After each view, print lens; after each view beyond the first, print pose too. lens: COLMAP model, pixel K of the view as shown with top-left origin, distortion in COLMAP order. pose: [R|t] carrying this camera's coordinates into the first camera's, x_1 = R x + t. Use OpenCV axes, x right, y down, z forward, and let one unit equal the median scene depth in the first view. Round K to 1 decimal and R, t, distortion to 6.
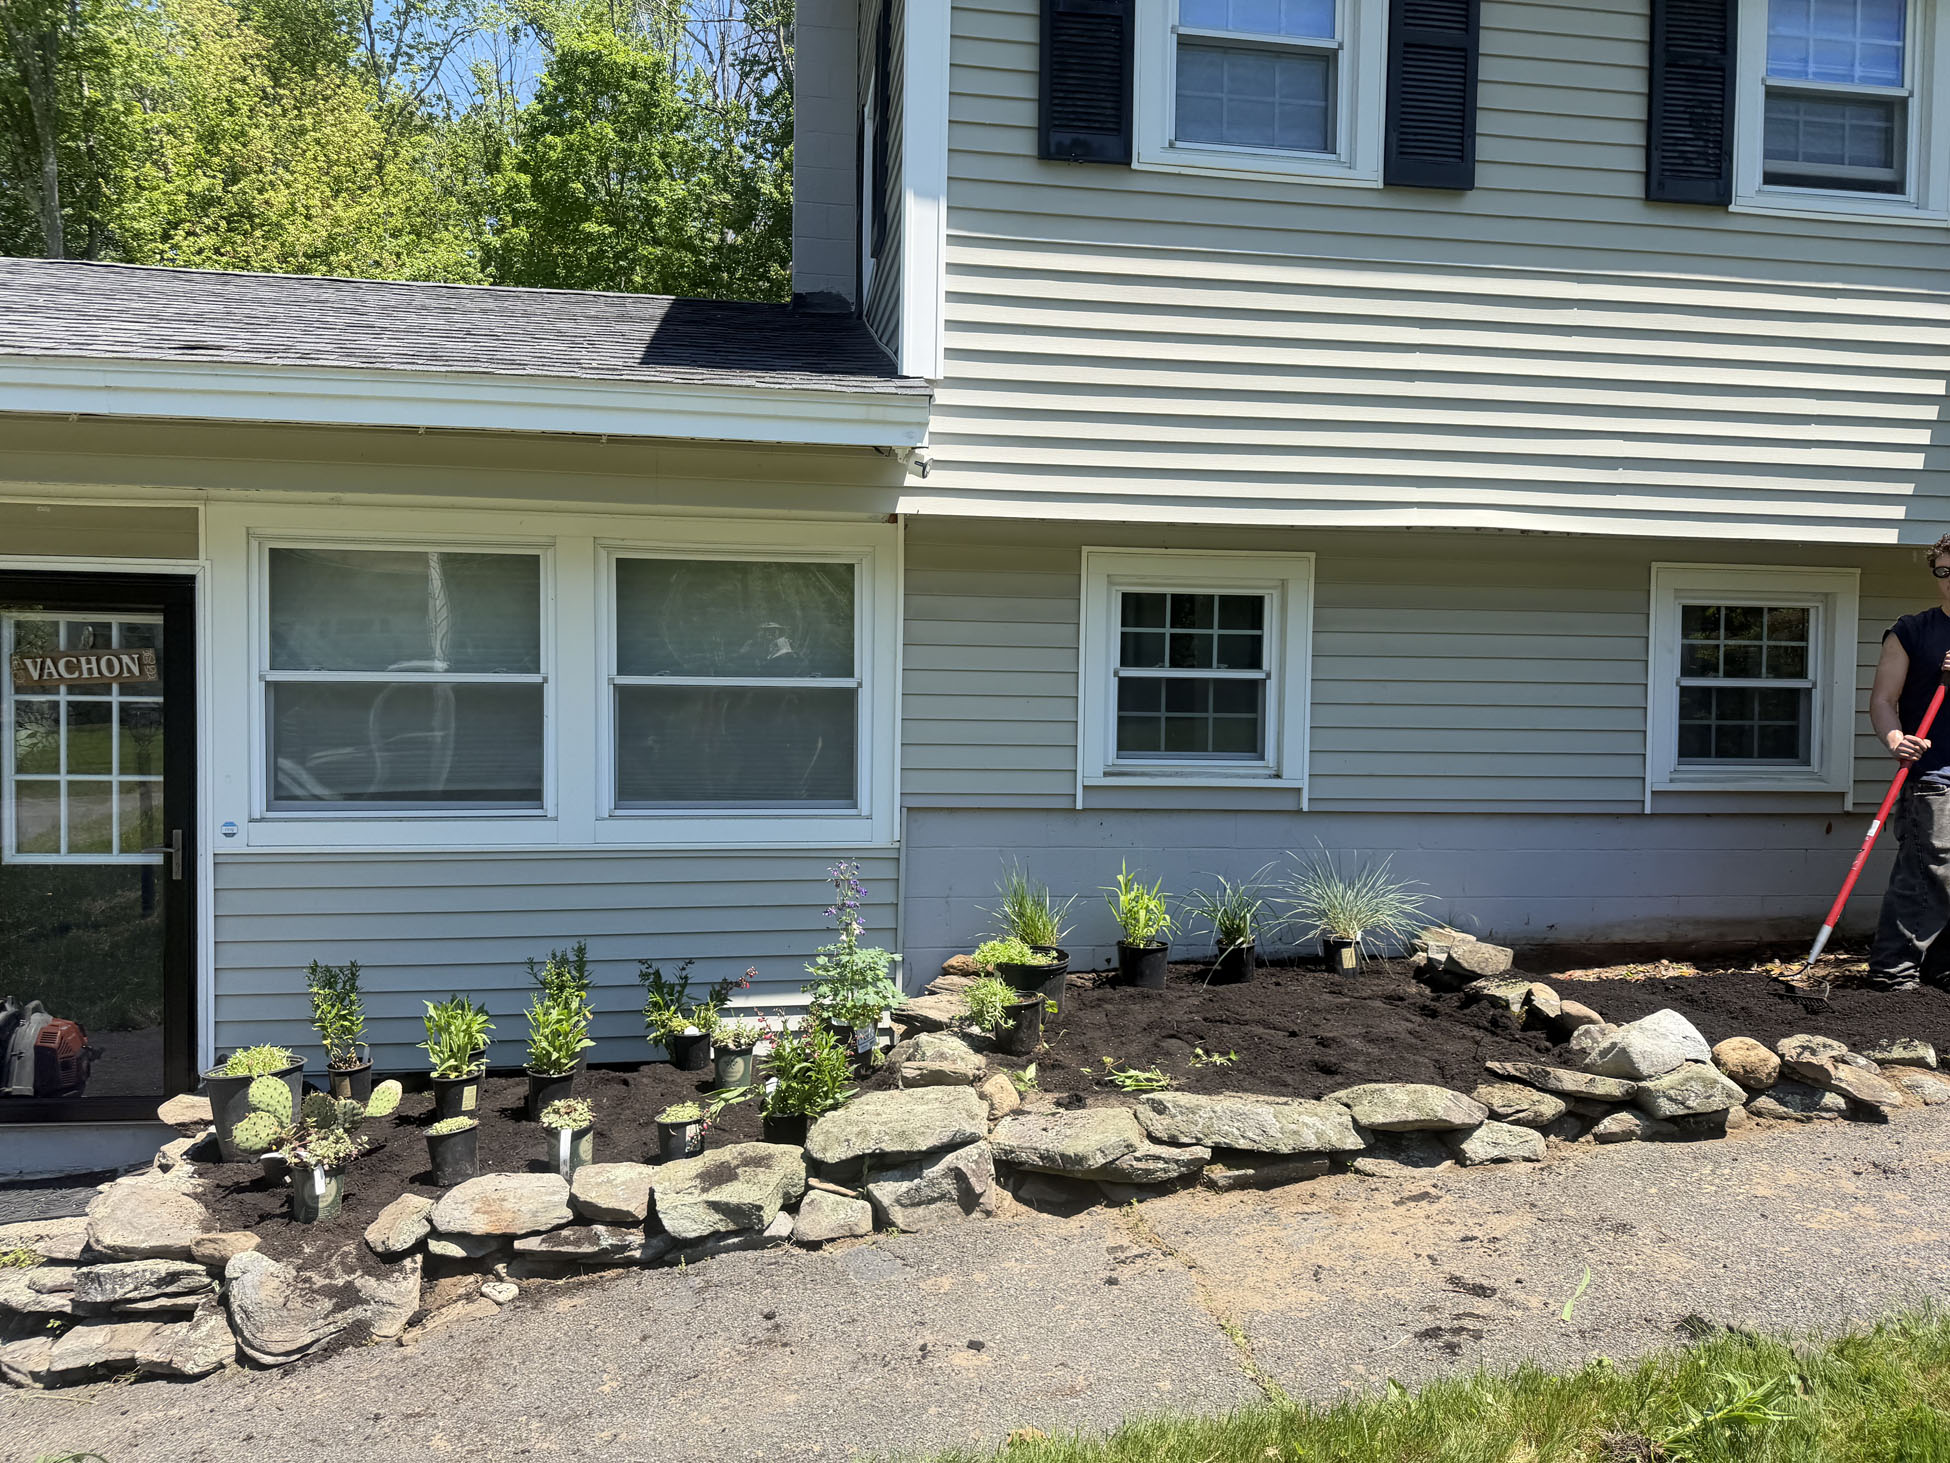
lens RADIAL K [[1333.6, 0, 952.9], [0, 1333.6, 701.0], [0, 0, 1]] dist [0.032964, -0.036687]
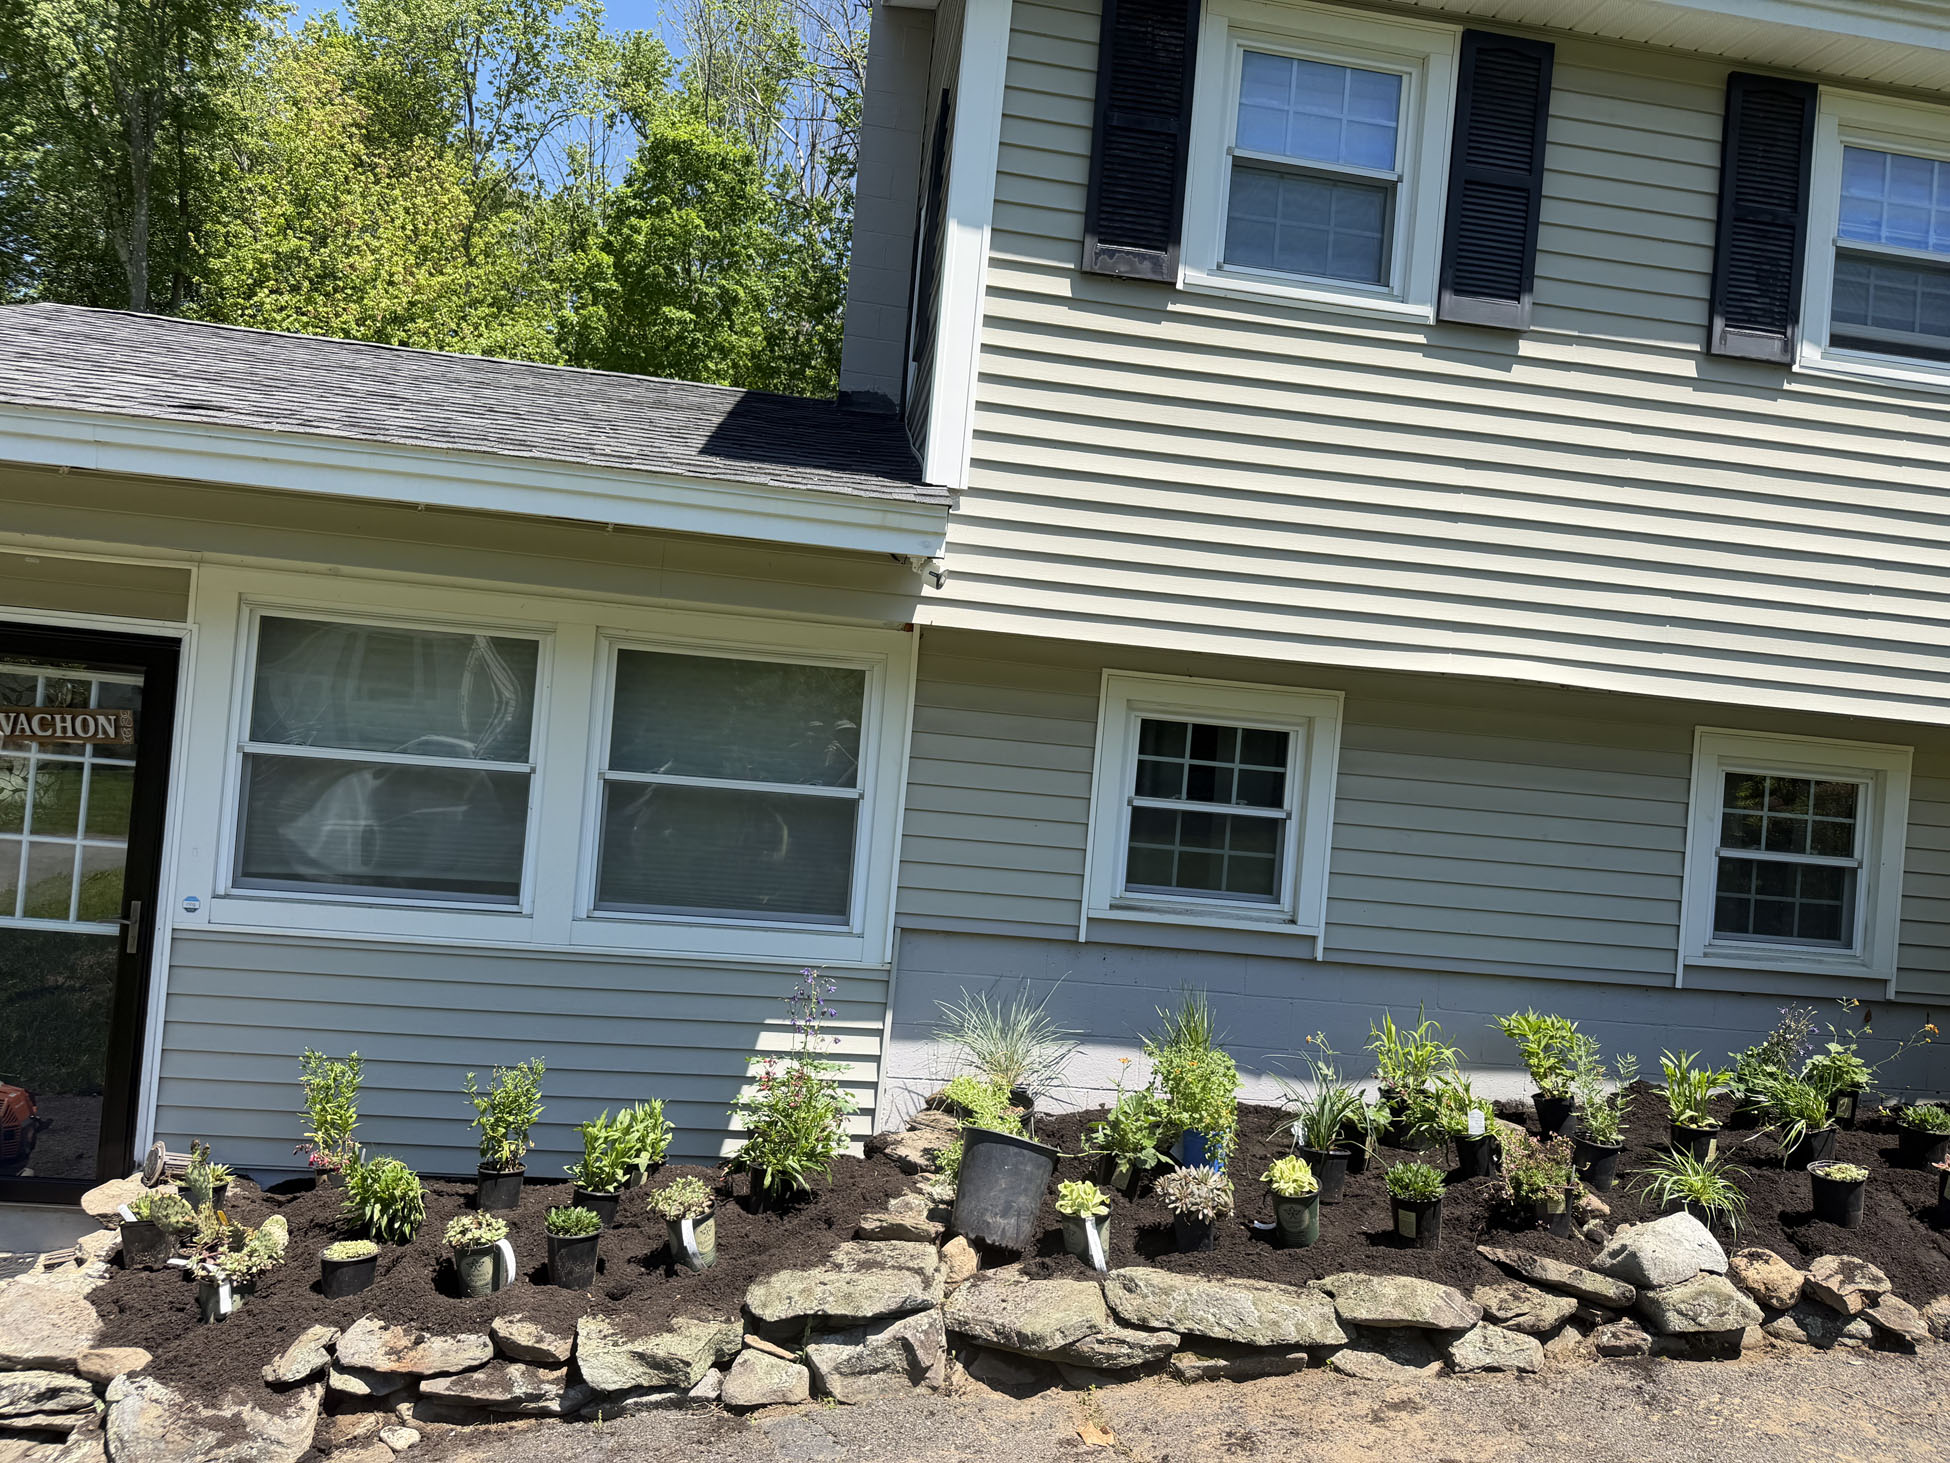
lens RADIAL K [[1333.6, 0, 989.1], [0, 1333.6, 741.6], [0, 0, 1]] dist [0.032964, -0.036687]
pose [[0.997578, 0.068622, -0.011395, 0.031039], [-0.069053, 0.996681, -0.043118, -0.017278], [0.008399, 0.043800, 0.999005, 0.040212]]
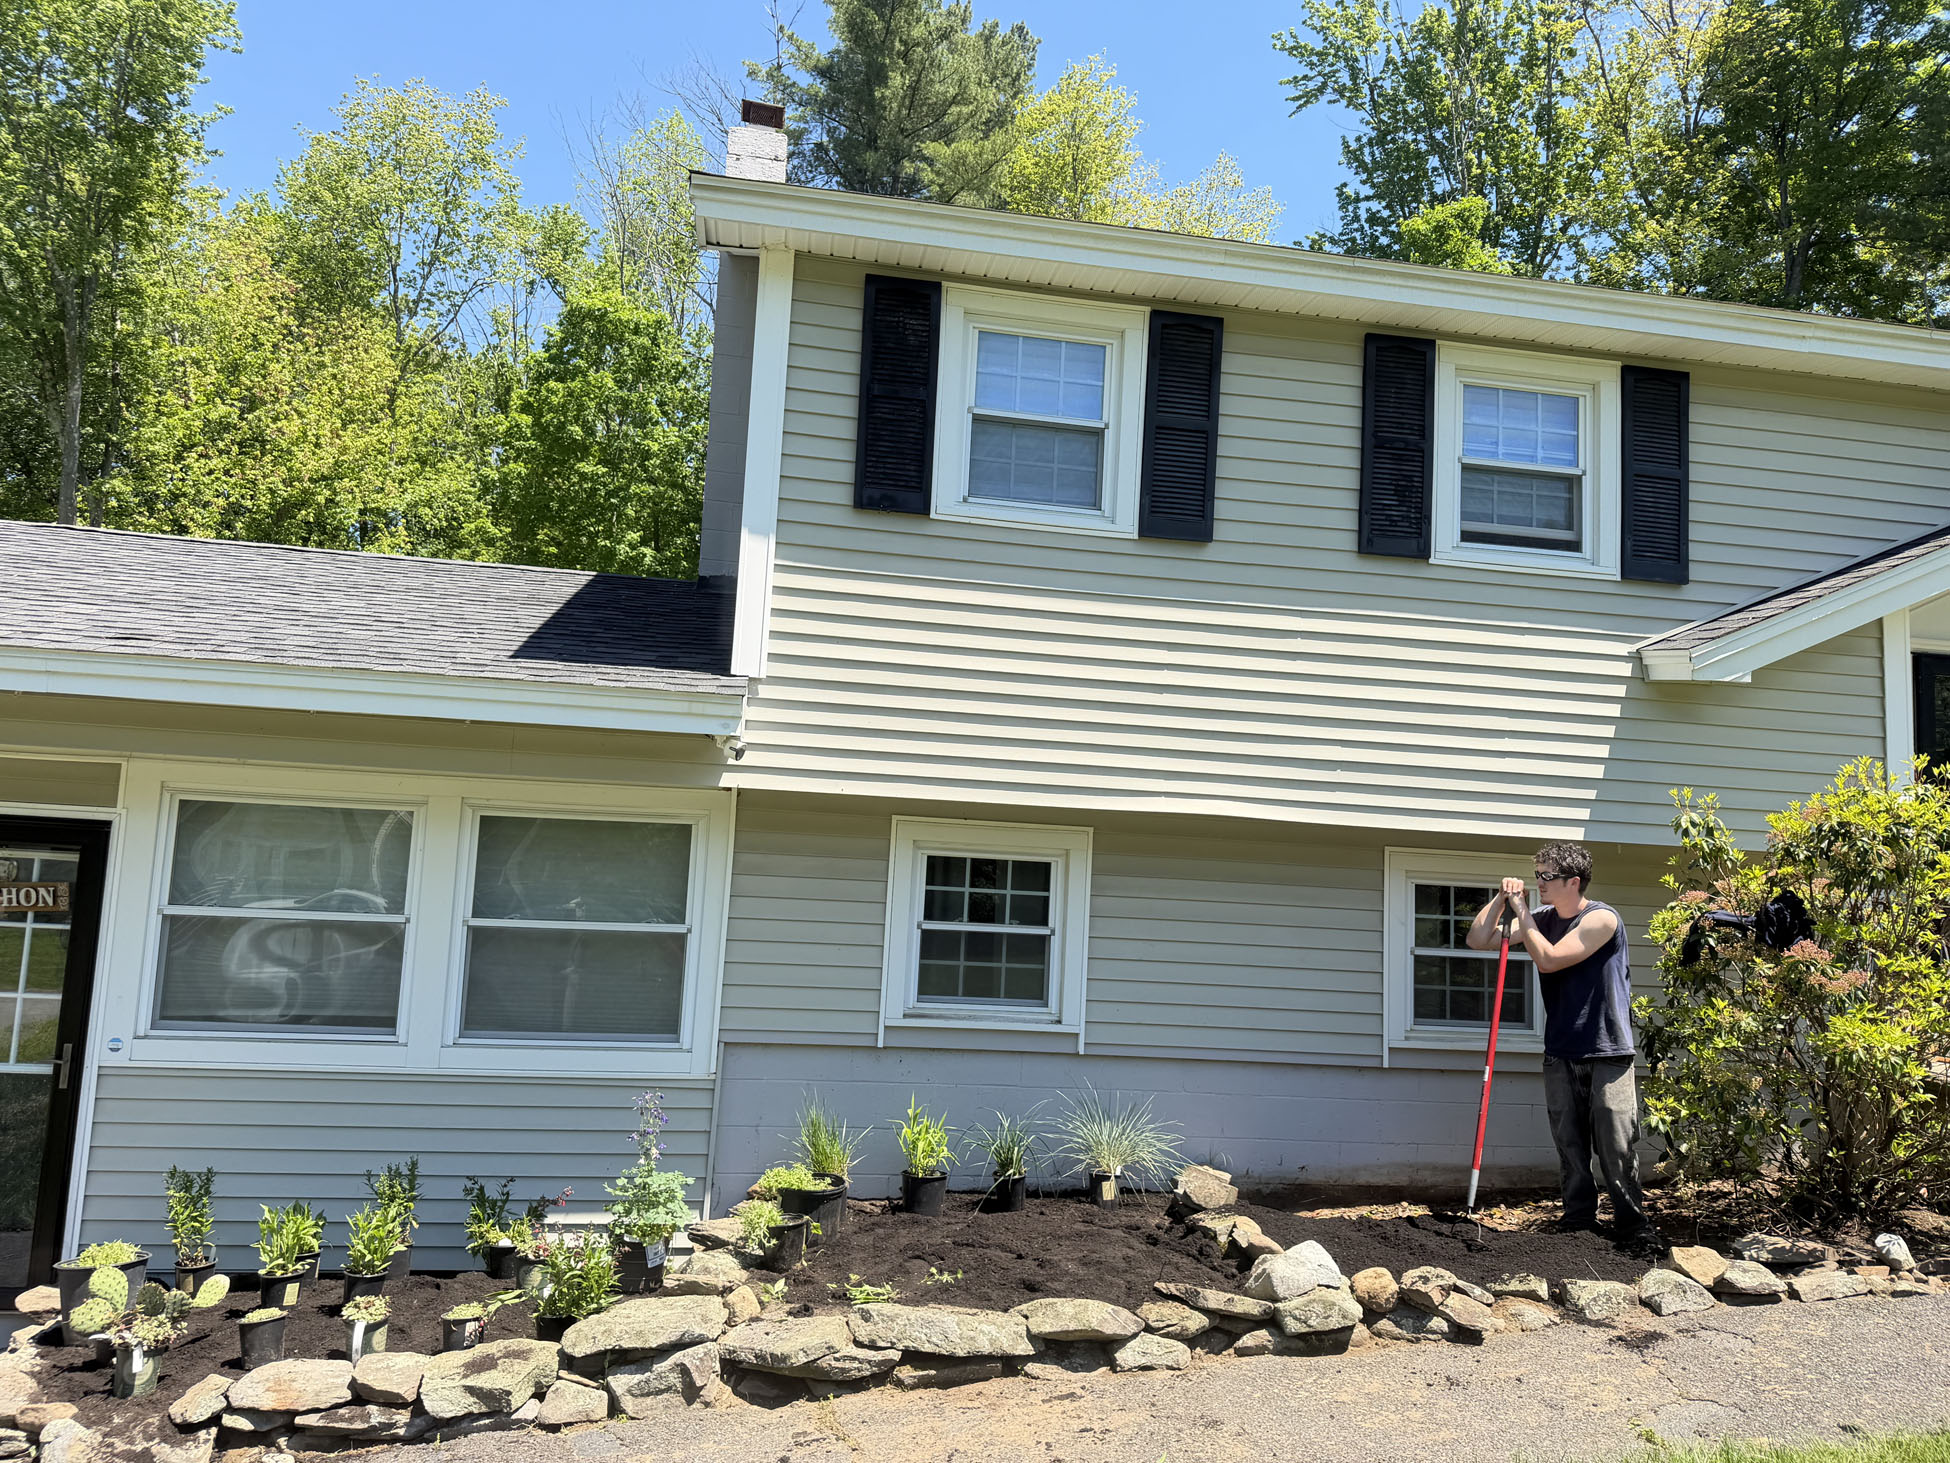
lens RADIAL K [[1333.6, 0, 974.2], [0, 1333.6, 735.4], [0, 0, 1]] dist [0.032964, -0.036687]
pose [[0.999171, 0.036034, 0.018940, 0.152363], [-0.033092, 0.989936, -0.137589, -0.030268], [-0.023707, 0.136848, 0.990308, -0.174781]]
